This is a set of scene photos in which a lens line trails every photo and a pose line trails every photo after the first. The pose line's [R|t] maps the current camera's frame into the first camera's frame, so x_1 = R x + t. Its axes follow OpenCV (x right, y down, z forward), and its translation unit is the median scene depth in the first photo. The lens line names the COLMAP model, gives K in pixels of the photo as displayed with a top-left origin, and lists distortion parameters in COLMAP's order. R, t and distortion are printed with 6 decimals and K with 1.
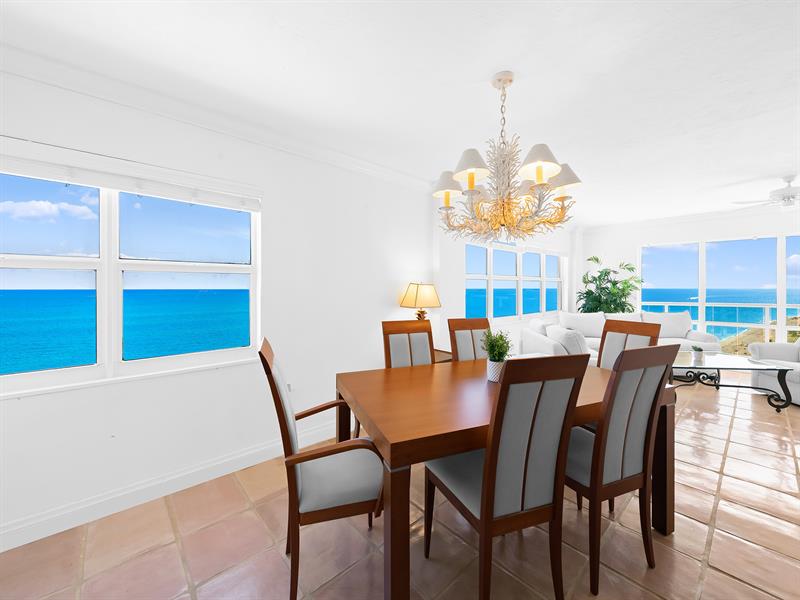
lens RADIAL K [[328.3, 0, 399.3], [0, 328.3, 293.0], [0, 0, 1]] dist [0.002493, 0.000255]
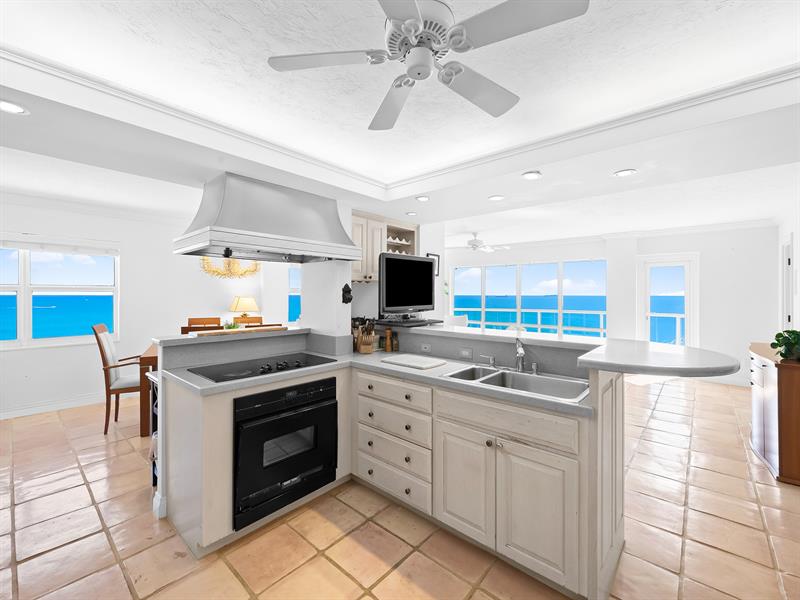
lens RADIAL K [[344.3, 0, 400.2], [0, 344.3, 301.3], [0, 0, 1]] dist [-0.003885, -0.000268]
pose [[0.993760, 0.013541, 0.110714, 0.787895], [-0.014480, 0.999866, 0.007681, -0.017479], [-0.110595, -0.009236, 0.993823, -0.898241]]
